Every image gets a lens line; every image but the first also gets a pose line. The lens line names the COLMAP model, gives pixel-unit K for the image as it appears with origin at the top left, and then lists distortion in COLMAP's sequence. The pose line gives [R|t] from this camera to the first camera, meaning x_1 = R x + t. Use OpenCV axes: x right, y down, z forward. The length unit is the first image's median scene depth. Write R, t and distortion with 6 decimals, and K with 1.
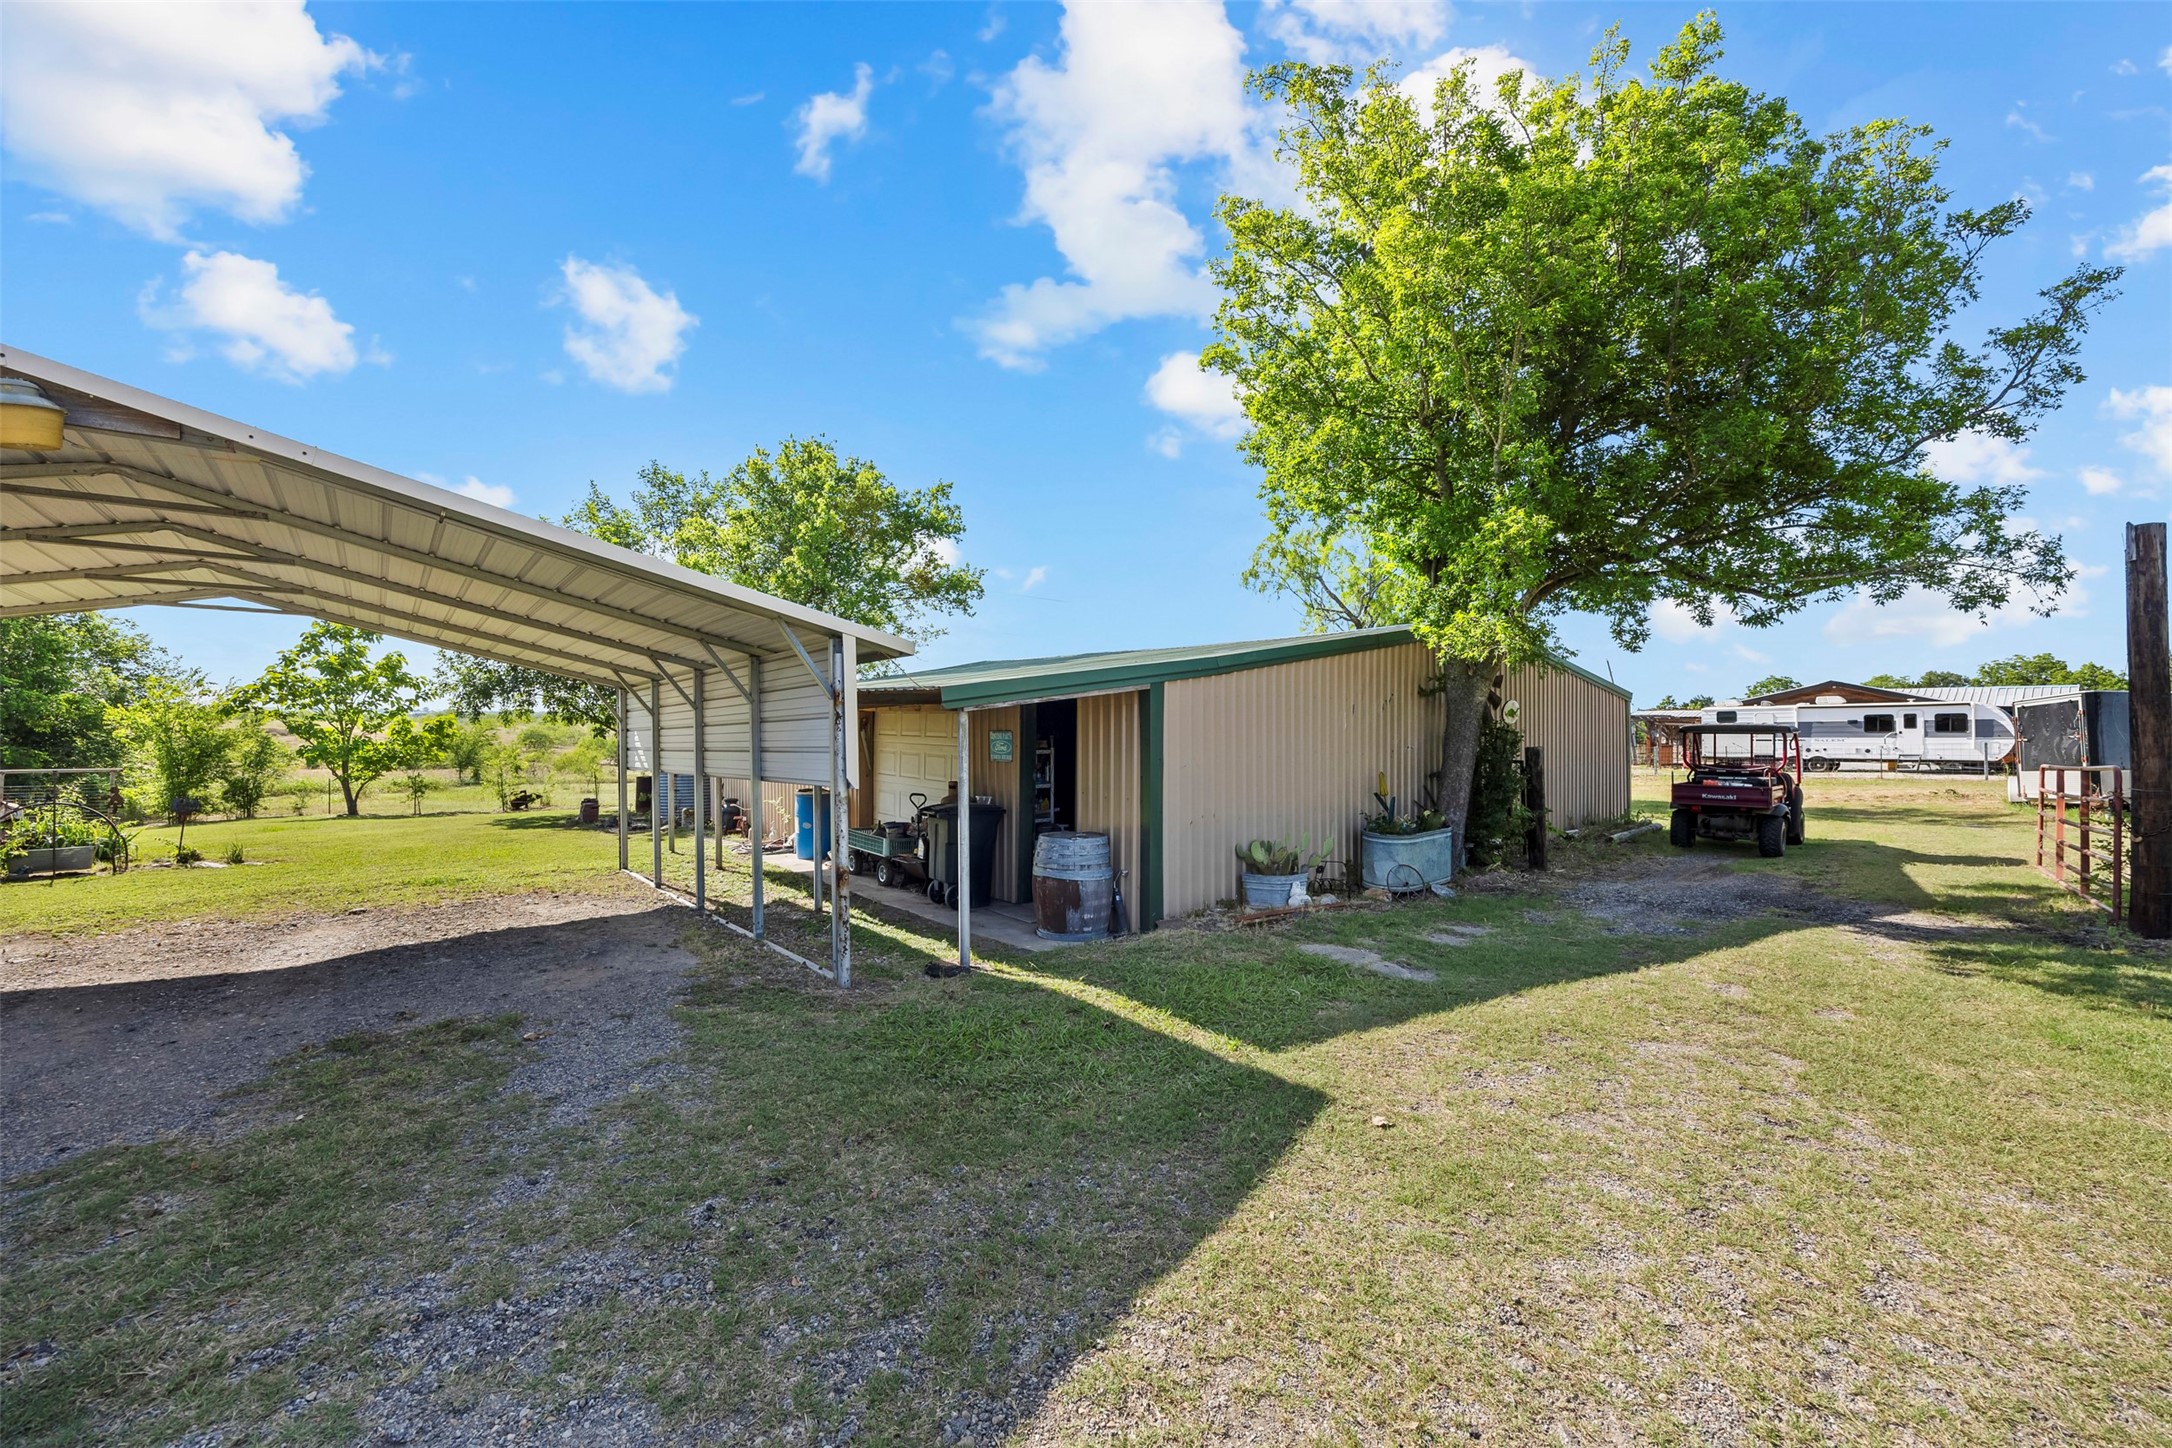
lens RADIAL K [[841.2, 0, 1086.3], [0, 841.2, 726.4], [0, 0, 1]] dist [-0.001318, -0.000095]
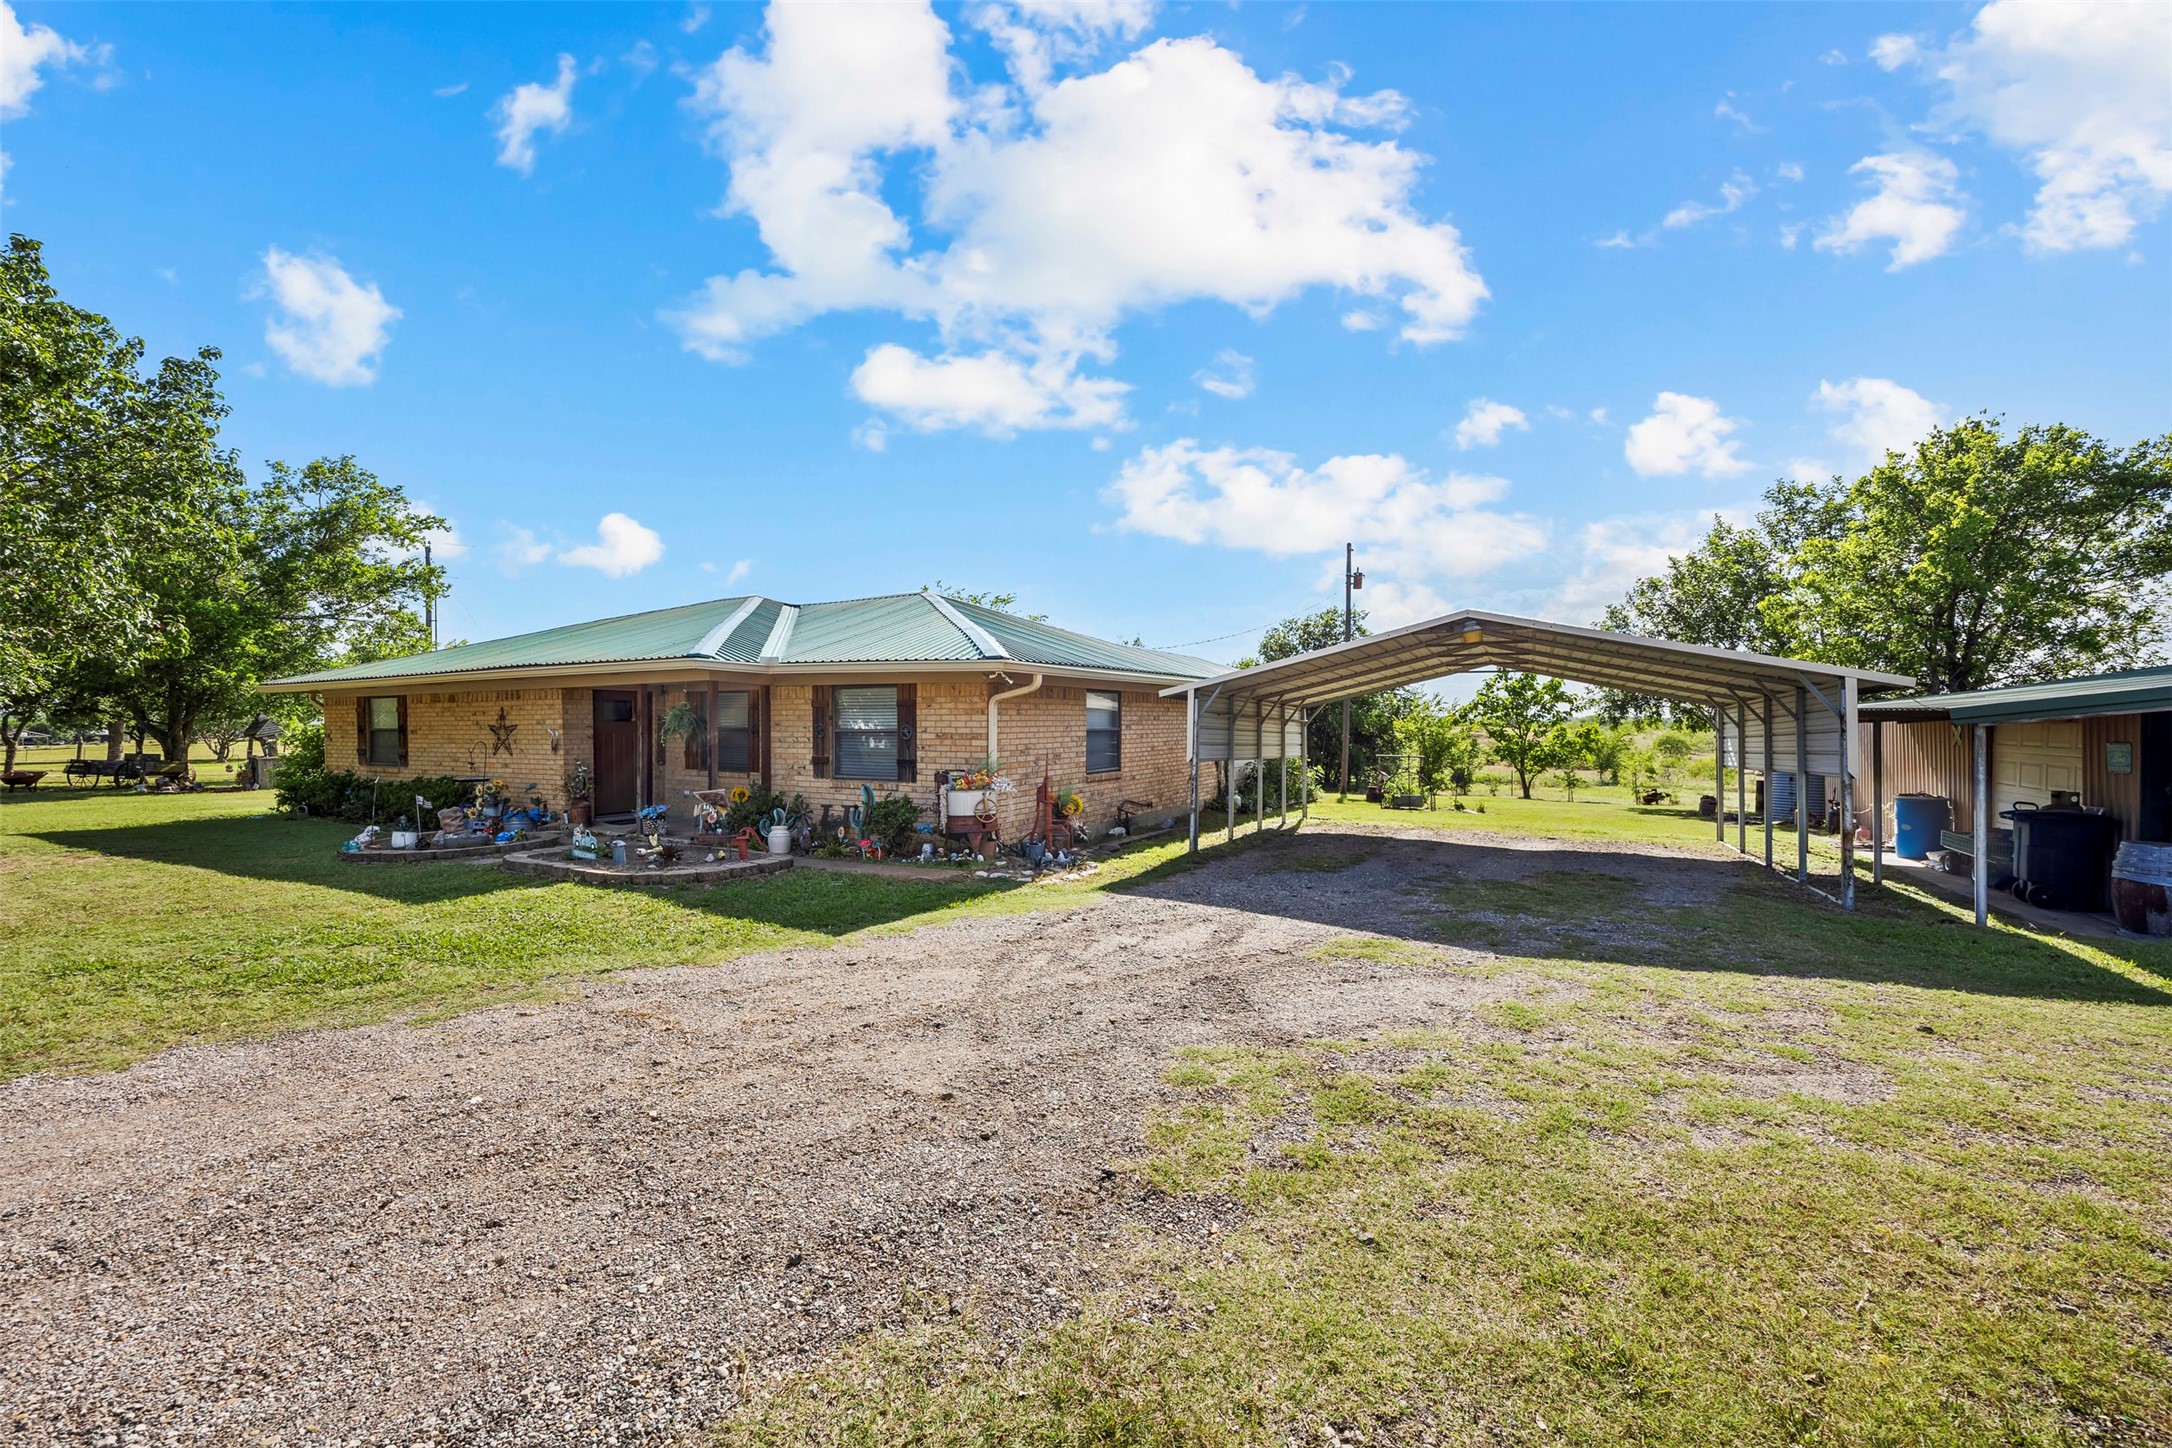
lens RADIAL K [[841.2, 0, 1086.3], [0, 841.2, 726.4], [0, 0, 1]] dist [-0.001318, -0.000095]
pose [[0.372361, -0.001521, -0.928087, 0.117757], [-0.004896, 0.999982, -0.003603, -0.001379], [0.928075, 0.005885, 0.372347, -0.162871]]
